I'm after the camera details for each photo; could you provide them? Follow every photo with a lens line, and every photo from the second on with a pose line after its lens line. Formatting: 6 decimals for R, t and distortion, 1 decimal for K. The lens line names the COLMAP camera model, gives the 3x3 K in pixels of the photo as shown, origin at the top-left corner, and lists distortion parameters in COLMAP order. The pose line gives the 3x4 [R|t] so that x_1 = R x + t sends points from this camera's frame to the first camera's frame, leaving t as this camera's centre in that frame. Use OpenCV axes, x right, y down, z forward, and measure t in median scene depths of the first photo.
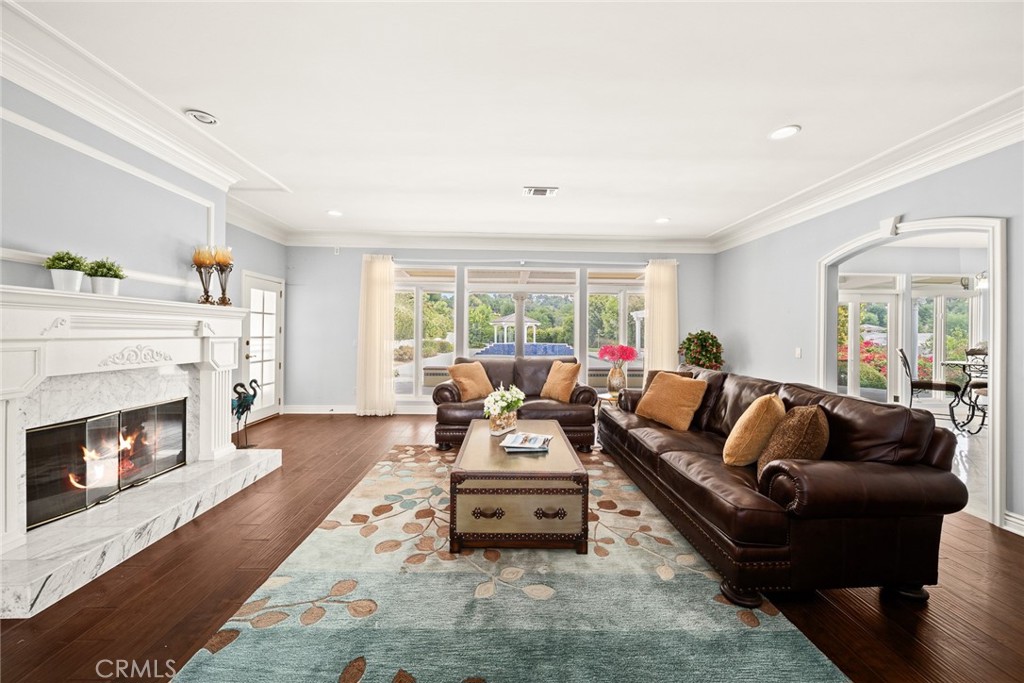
lens RADIAL K [[368.1, 0, 513.1], [0, 368.1, 334.6], [0, 0, 1]] dist [0.000467, -0.000505]
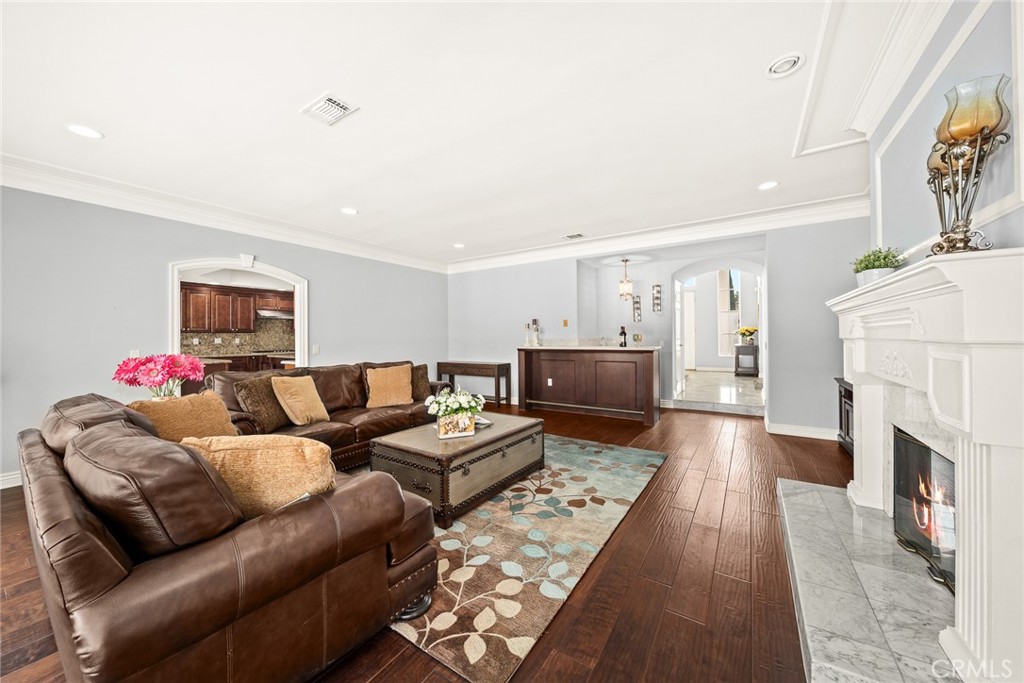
lens RADIAL K [[368.1, 0, 509.1], [0, 368.1, 340.6], [0, 0, 1]] dist [0.000467, -0.000505]
pose [[-0.815637, -0.004240, 0.578548, -0.815580], [-0.001673, 0.999986, 0.004971, 0.011738], [-0.578561, 0.003087, -0.815633, 2.001351]]
